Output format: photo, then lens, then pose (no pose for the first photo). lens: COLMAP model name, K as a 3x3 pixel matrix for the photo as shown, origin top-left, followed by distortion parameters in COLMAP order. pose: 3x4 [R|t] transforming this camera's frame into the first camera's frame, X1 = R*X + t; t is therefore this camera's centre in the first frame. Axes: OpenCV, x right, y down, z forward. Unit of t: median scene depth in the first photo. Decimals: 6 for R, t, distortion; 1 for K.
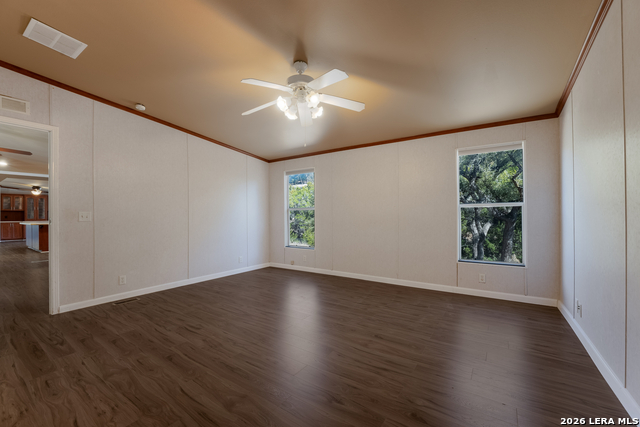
lens RADIAL K [[262.5, 0, 316.3], [0, 262.5, 215.4], [0, 0, 1]] dist [-0.018278, 0.000246]
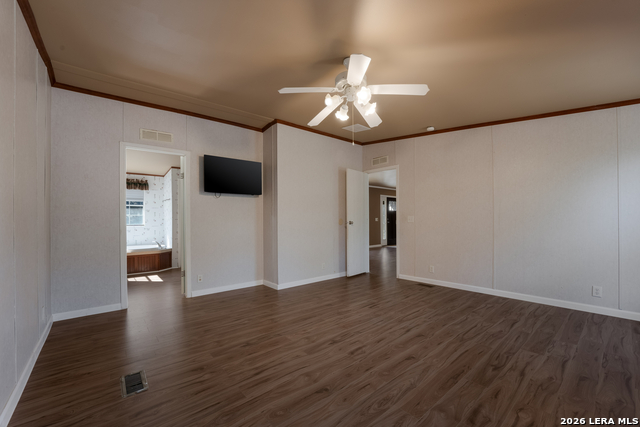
lens RADIAL K [[262.5, 0, 316.3], [0, 262.5, 215.4], [0, 0, 1]] dist [-0.018278, 0.000246]
pose [[-0.266566, -0.012813, -0.963732, 0.937610], [0.013430, 0.999765, -0.017007, 0.002764], [0.963723, -0.017477, -0.266331, 1.192911]]
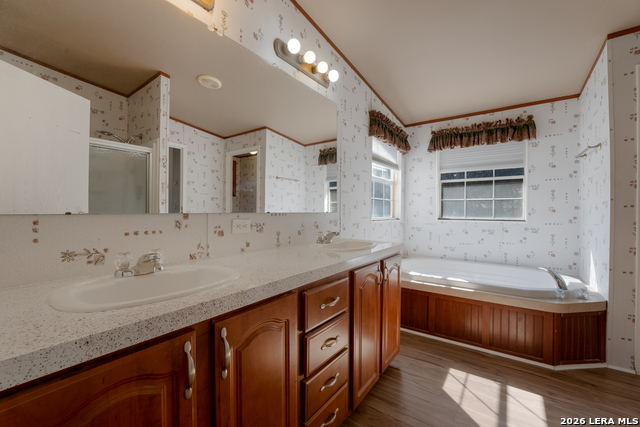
lens RADIAL K [[262.5, 0, 316.3], [0, 262.5, 215.4], [0, 0, 1]] dist [-0.018278, 0.000246]
pose [[-0.999458, -0.003341, 0.032739, 0.594684], [-0.003169, 0.999981, 0.005281, 0.003749], [-0.032756, 0.005175, -0.999450, 0.845661]]
